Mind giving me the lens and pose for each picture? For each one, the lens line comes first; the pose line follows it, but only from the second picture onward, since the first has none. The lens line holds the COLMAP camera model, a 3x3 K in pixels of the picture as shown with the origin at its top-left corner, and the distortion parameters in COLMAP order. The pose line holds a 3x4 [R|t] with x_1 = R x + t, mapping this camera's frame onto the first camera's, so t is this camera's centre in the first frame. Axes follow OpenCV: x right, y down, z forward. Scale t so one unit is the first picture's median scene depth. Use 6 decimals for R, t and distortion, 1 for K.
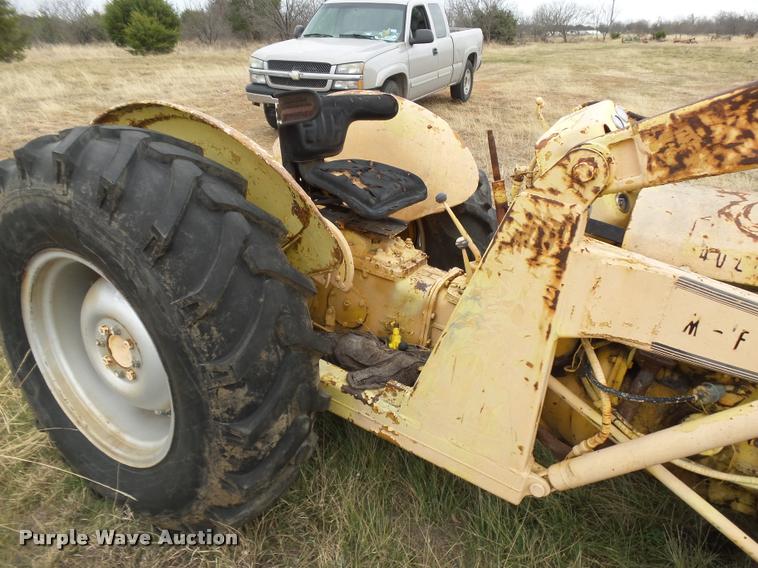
lens RADIAL K [[524.4, 0, 377.4], [0, 524.4, 285.4], [0, 0, 1]] dist [-0.020701, 0.003674]
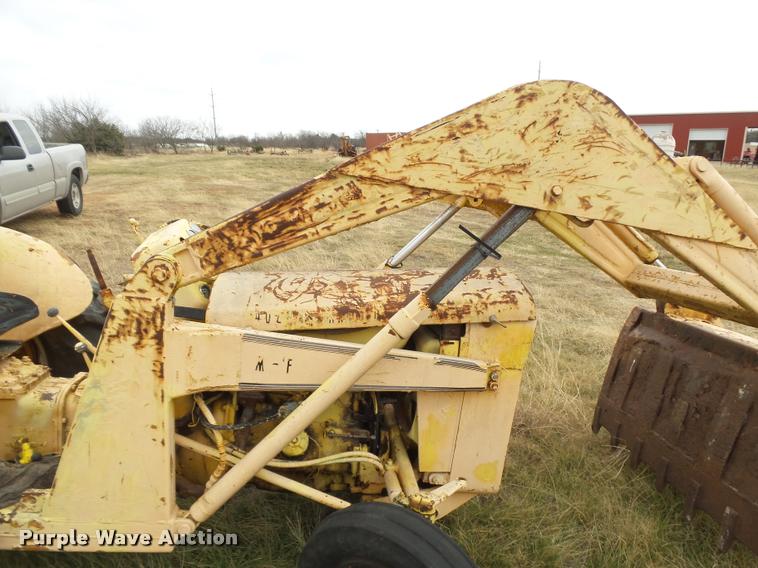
lens RADIAL K [[524.4, 0, 382.1], [0, 524.4, 279.2], [0, 0, 1]] dist [-0.020701, 0.003674]
pose [[0.776523, -0.130572, 0.616411, -0.008169], [0.251323, 0.961287, -0.112978, 0.083285], [-0.577796, 0.242648, 0.779278, -0.350790]]
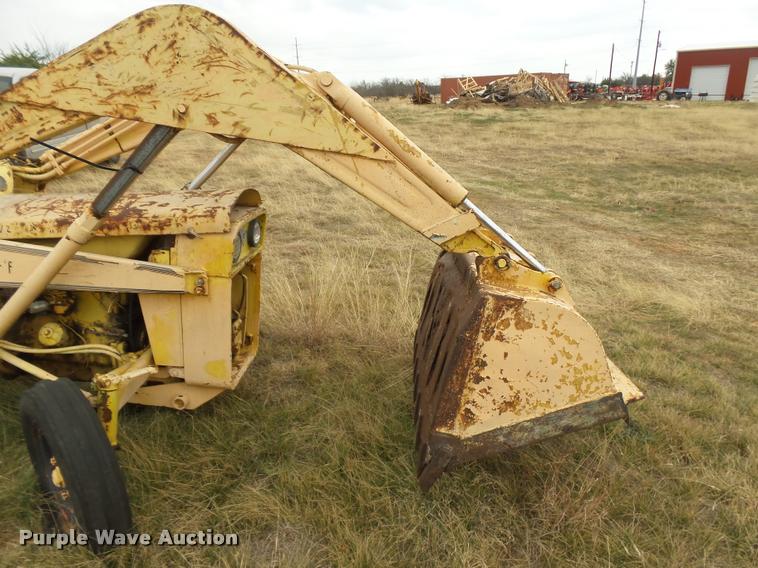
lens RADIAL K [[524.4, 0, 401.1], [0, 524.4, 283.9], [0, 0, 1]] dist [-0.020701, 0.003674]
pose [[0.854219, -0.178635, 0.488262, 0.796852], [0.231541, 0.971558, -0.049630, 0.472002], [-0.465509, 0.155447, 0.871285, -1.027163]]
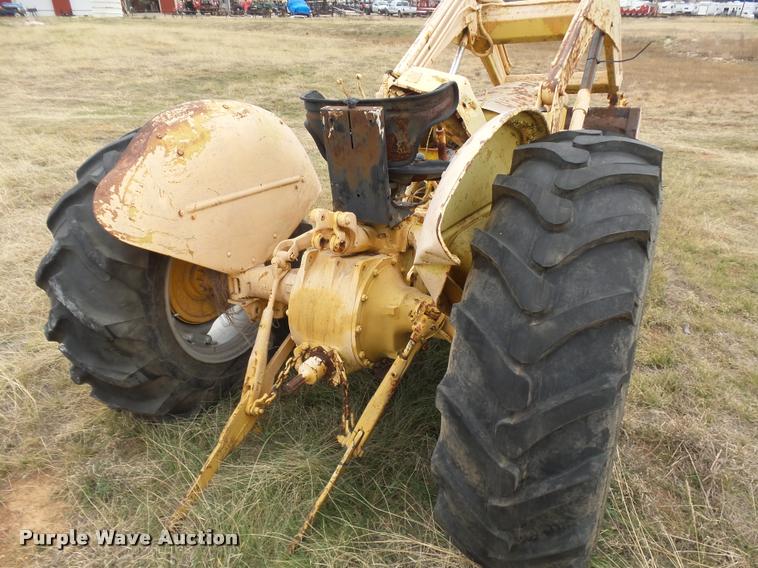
lens RADIAL K [[524.4, 0, 374.3], [0, 524.4, 289.5], [0, 0, 1]] dist [-0.020701, 0.003674]
pose [[-0.037222, -0.464563, 0.884757, -1.481488], [0.424498, 0.794167, 0.434856, -0.660142], [-0.904663, 0.391764, 0.167646, 1.313592]]
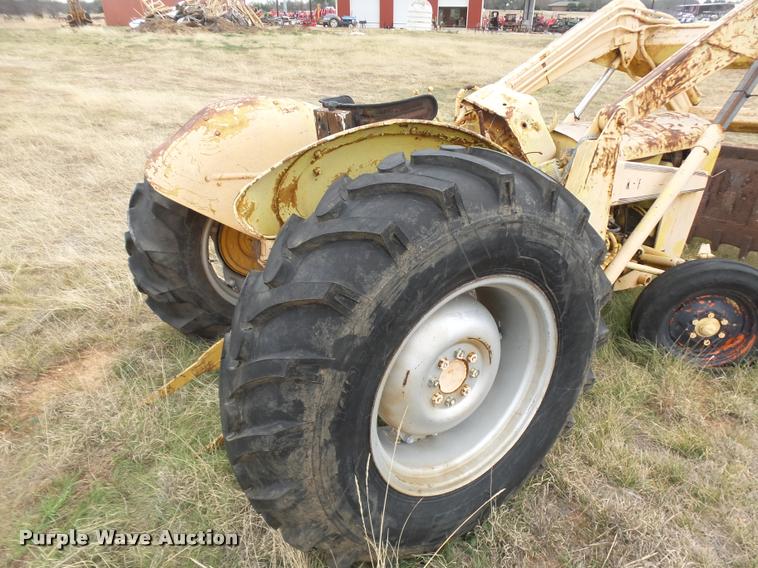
lens RADIAL K [[524.4, 0, 374.5], [0, 524.4, 286.2], [0, 0, 1]] dist [-0.020701, 0.003674]
pose [[0.458589, -0.385276, 0.800786, -1.465343], [0.360651, 0.904271, 0.228529, -0.345346], [-0.812174, 0.184003, 0.553638, 0.622595]]
